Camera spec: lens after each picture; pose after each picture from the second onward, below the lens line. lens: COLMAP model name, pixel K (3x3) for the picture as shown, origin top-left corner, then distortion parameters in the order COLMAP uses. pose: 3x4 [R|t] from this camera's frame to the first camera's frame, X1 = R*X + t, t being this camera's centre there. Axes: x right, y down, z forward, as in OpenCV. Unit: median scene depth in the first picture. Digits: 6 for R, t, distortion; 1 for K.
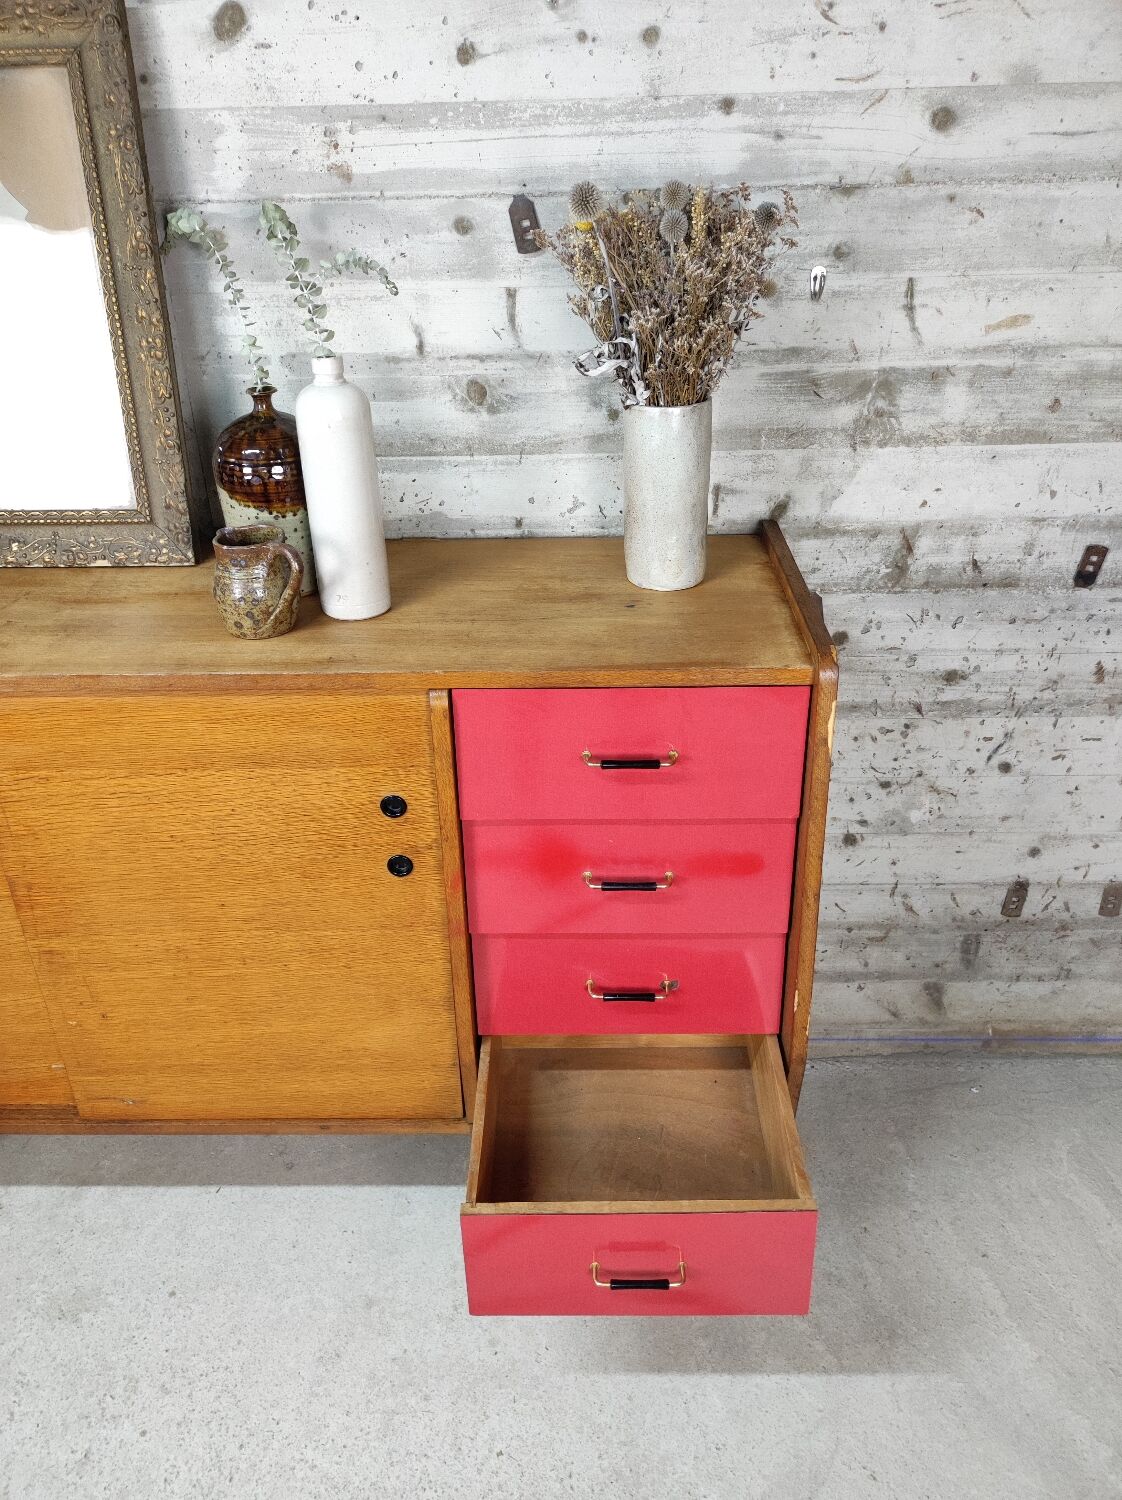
lens RADIAL K [[1100.9, 0, 567.8], [0, 1100.9, 753.1], [0, 0, 1]] dist [0.024356, -0.022236]
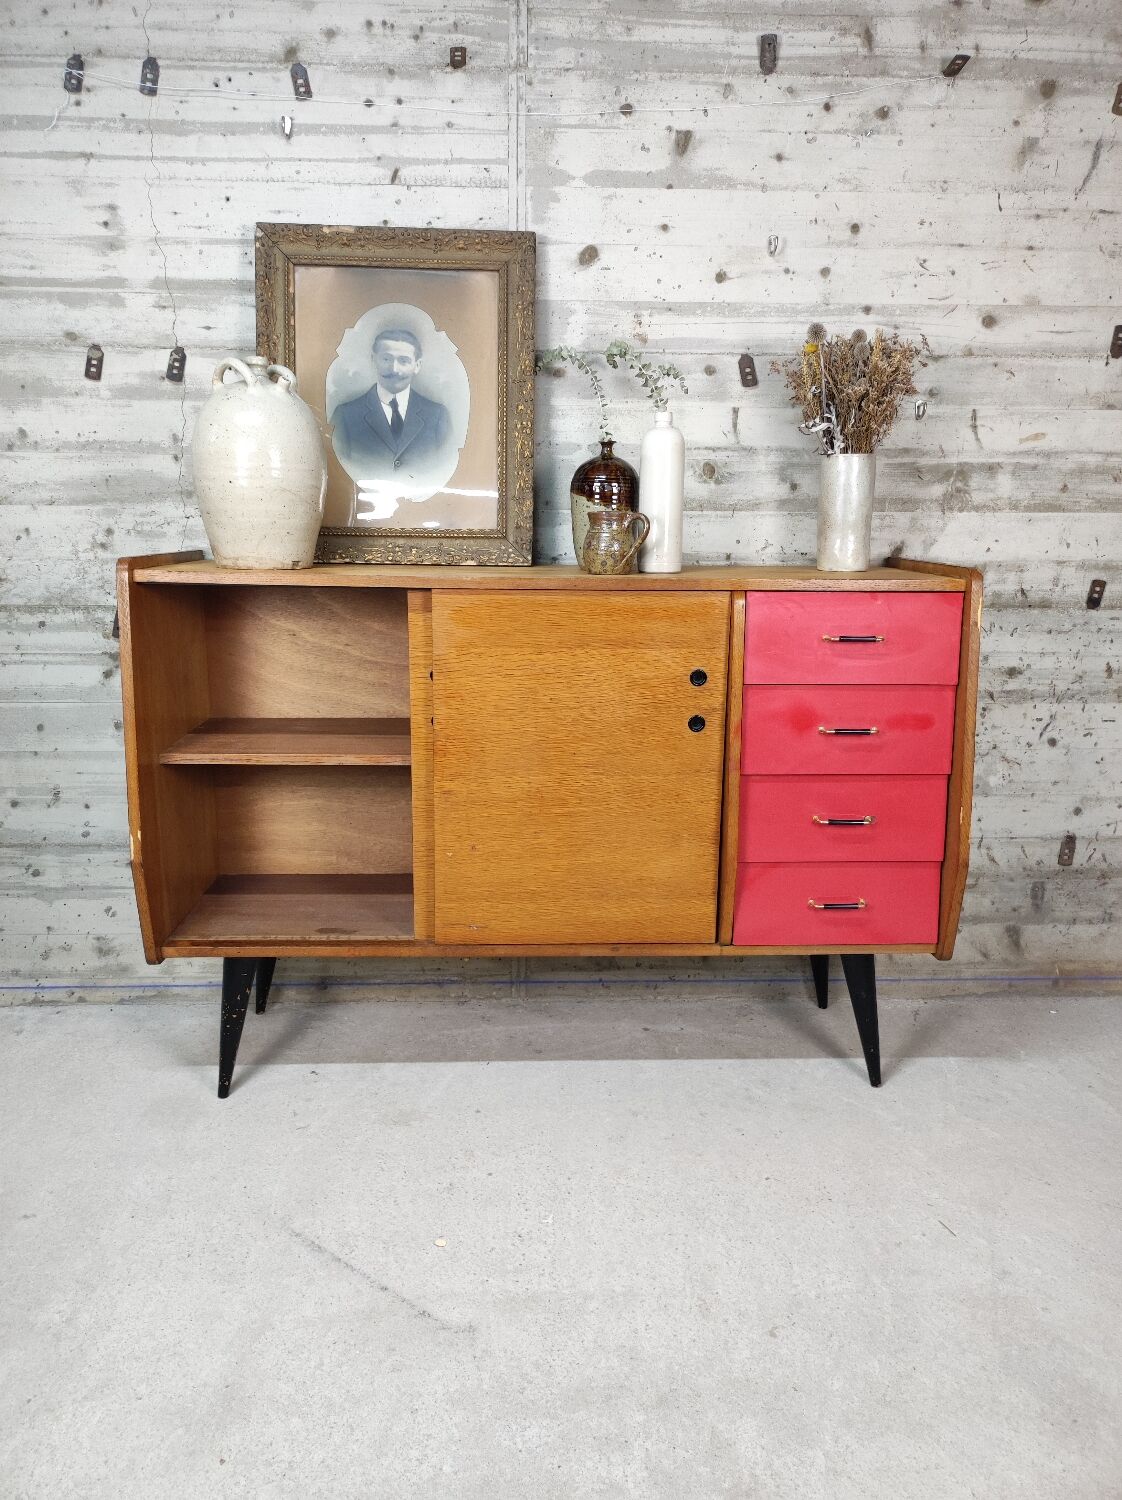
lens RADIAL K [[1100.9, 0, 566.6], [0, 1100.9, 758.5], [0, 0, 1]] dist [0.024356, -0.022236]
pose [[0.997678, 0.012956, 0.066867, -0.379177], [0.007055, 0.956802, -0.290654, 0.515739], [-0.067744, 0.290451, 0.954489, -0.367456]]
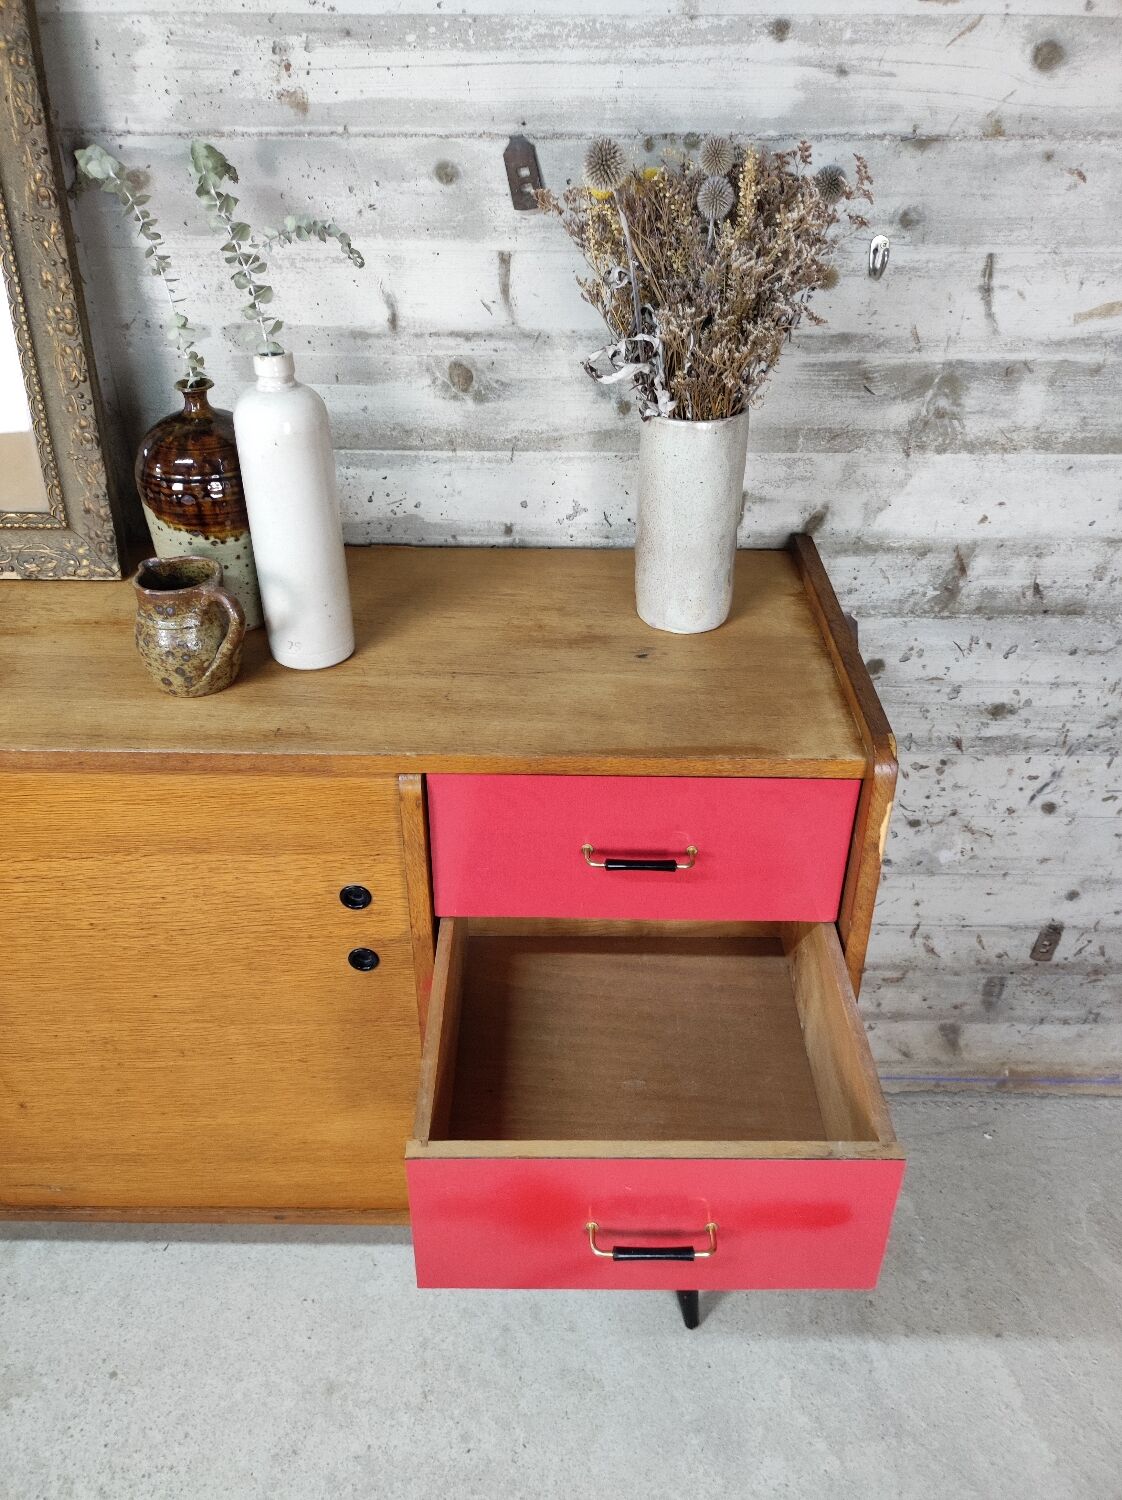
lens RADIAL K [[1100.9, 0, 566.0], [0, 1100.9, 753.9], [0, 0, 1]] dist [0.024356, -0.022236]
pose [[0.999616, 0.018527, 0.020611, -0.014894], [-0.020250, 0.996019, 0.086806, -0.115708], [-0.018921, -0.087190, 0.996012, 0.143356]]
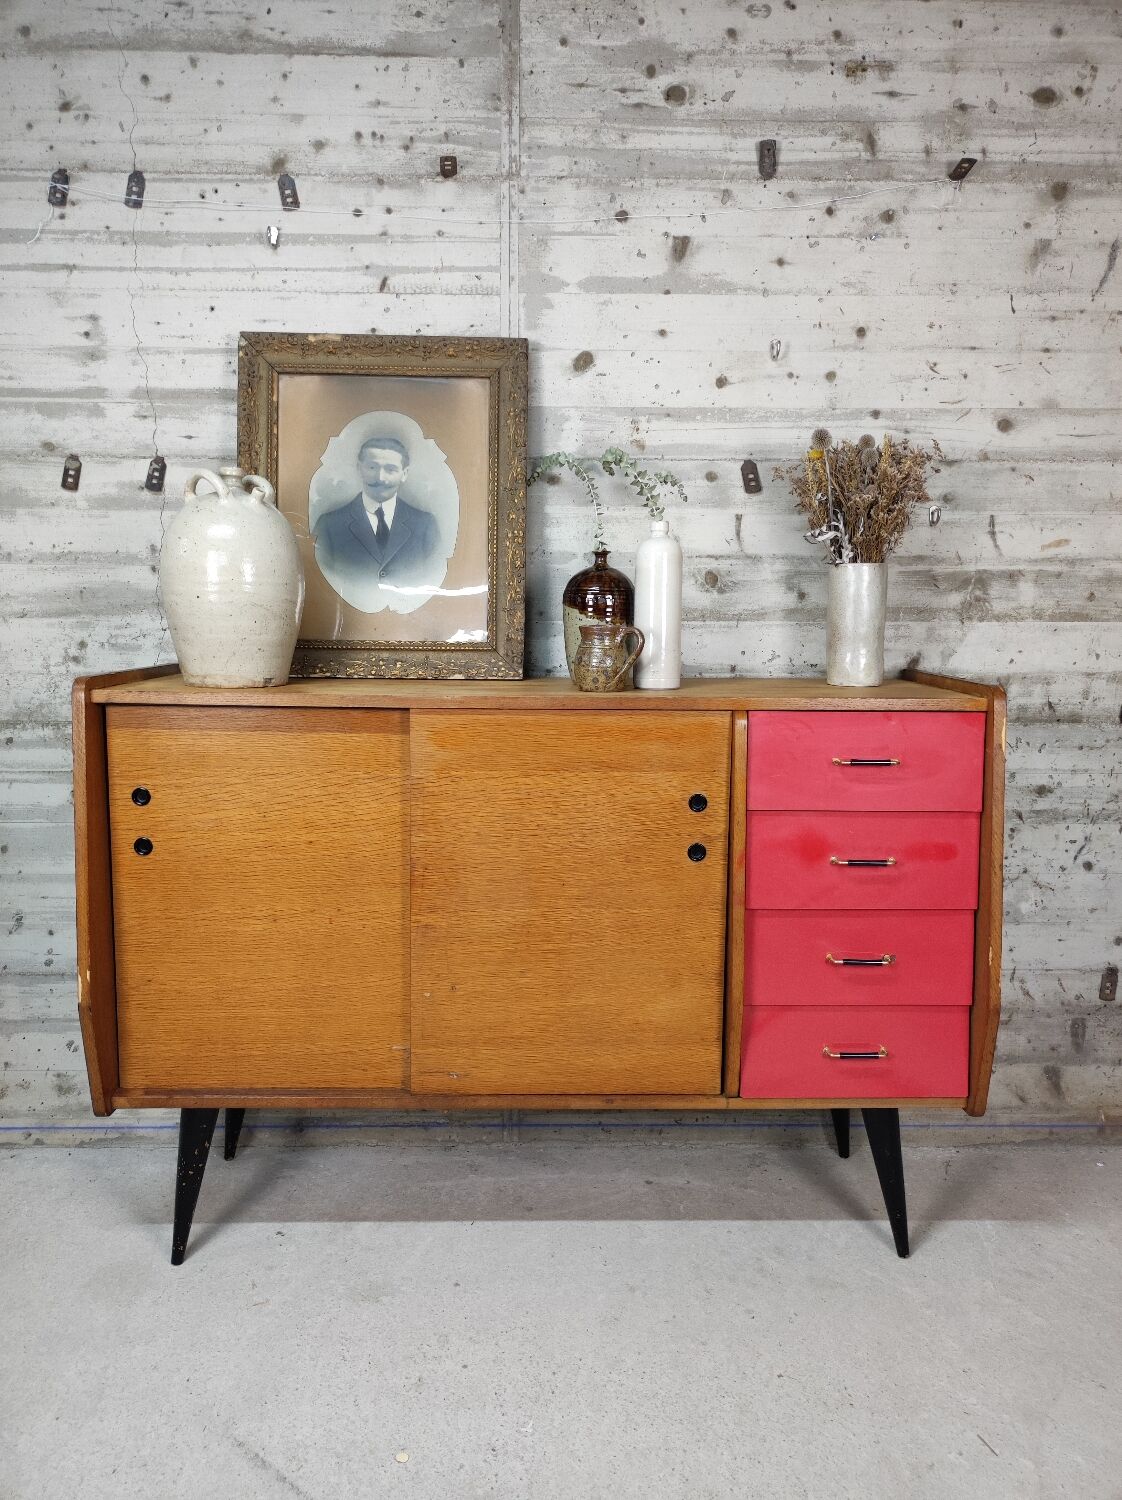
lens RADIAL K [[1100.9, 0, 566.0], [0, 1100.9, 757.5], [0, 0, 1]] dist [0.024356, -0.022236]
pose [[0.998951, 0.018886, 0.041726, -0.331940], [-0.002246, 0.930130, -0.367223, 0.440554], [-0.045746, 0.366744, 0.929196, -0.288556]]
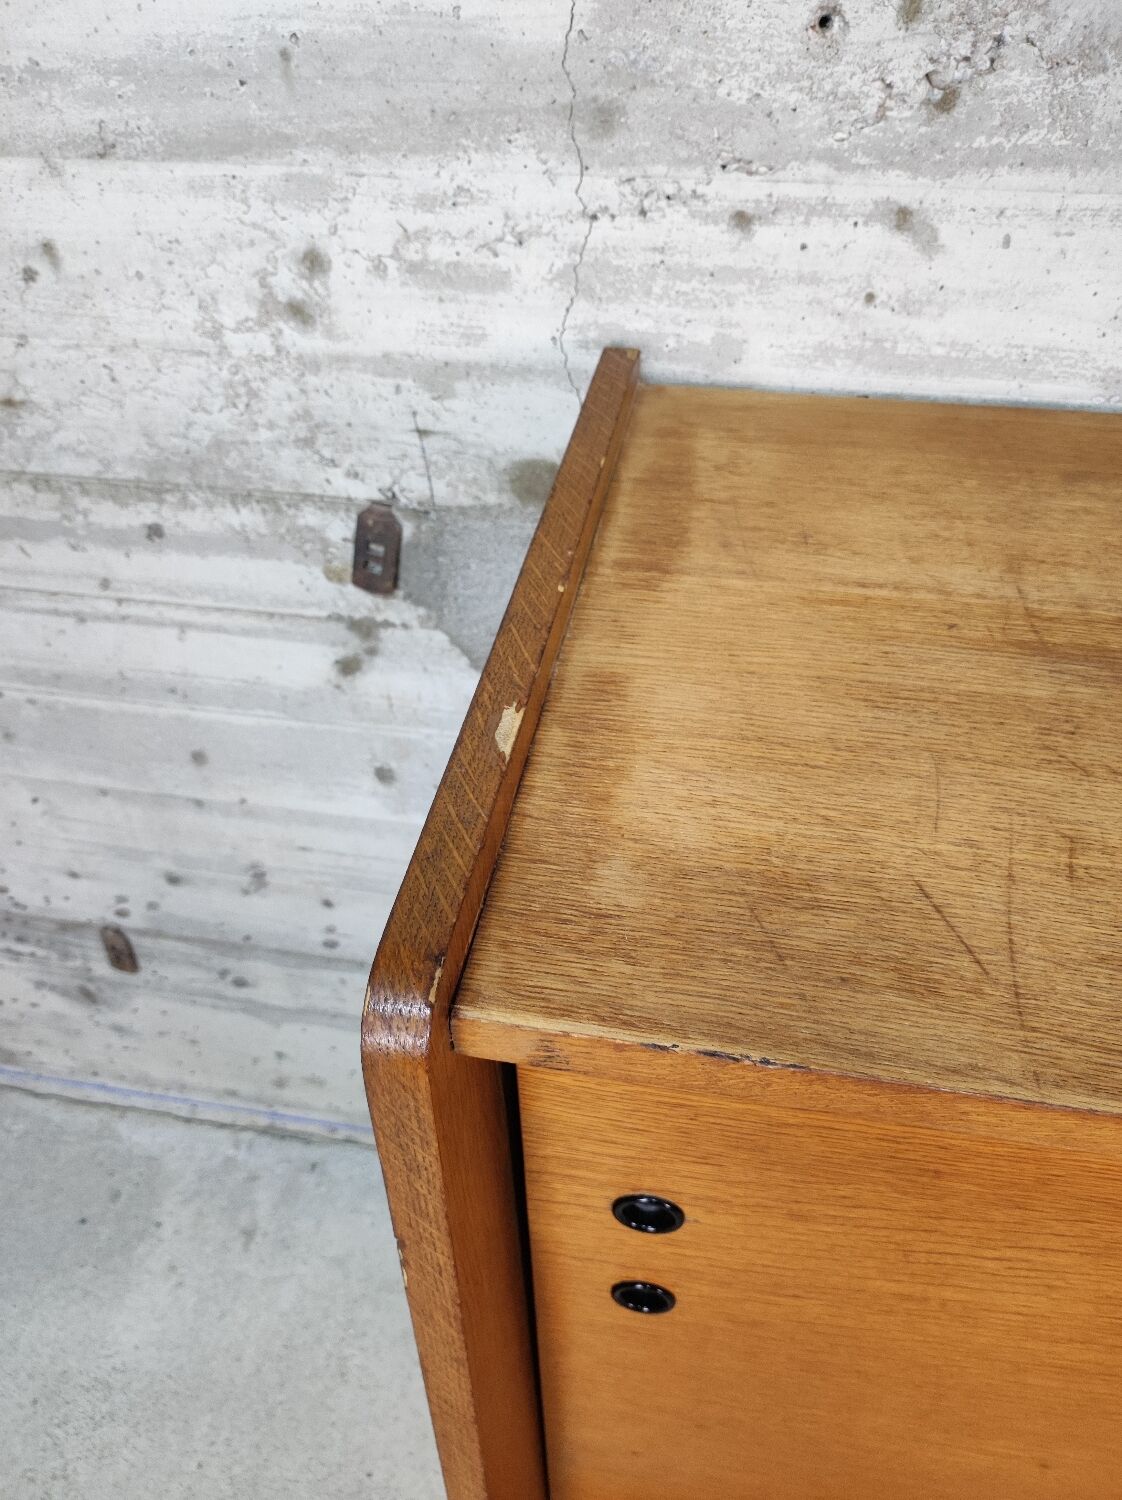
lens RADIAL K [[1100.9, 0, 568.8], [0, 1100.9, 729.7], [0, 0, 1]] dist [0.024356, -0.022236]
pose [[0.987664, 0.102270, -0.118580, -0.745680], [-0.074141, 0.972419, 0.221142, -0.158793], [0.137925, -0.209622, 0.968006, 0.606394]]
